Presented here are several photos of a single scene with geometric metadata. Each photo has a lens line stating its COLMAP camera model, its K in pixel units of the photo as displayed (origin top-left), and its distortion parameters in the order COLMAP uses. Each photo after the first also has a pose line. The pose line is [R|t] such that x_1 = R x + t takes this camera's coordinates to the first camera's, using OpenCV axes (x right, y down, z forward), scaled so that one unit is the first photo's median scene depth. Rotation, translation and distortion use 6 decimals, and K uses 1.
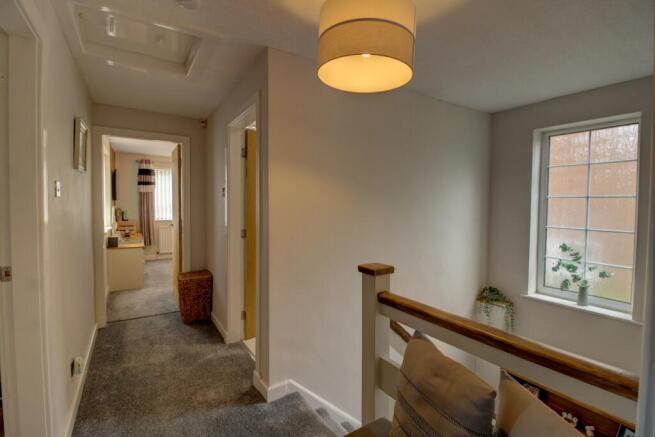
lens RADIAL K [[305.7, 0, 329.8], [0, 305.7, 212.5], [0, 0, 1]] dist [0.000048, -0.010872]
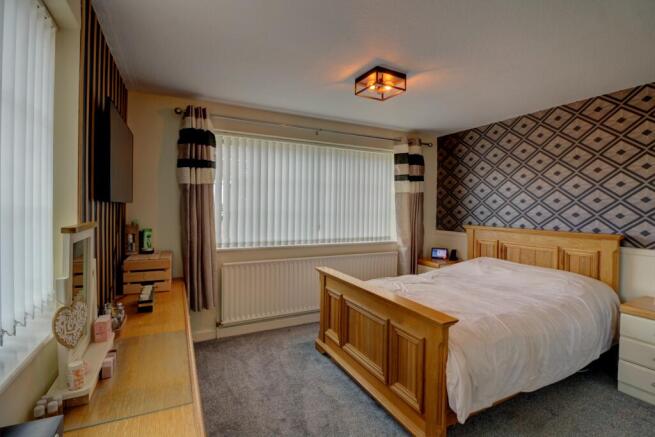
lens RADIAL K [[305.7, 0, 329.8], [0, 305.7, 212.5], [0, 0, 1]] dist [0.000048, -0.010872]
pose [[0.994745, 0.008275, -0.102049, -0.375682], [-0.010316, 0.999757, -0.019494, -0.021706], [0.101863, 0.020444, 0.994588, 0.601519]]
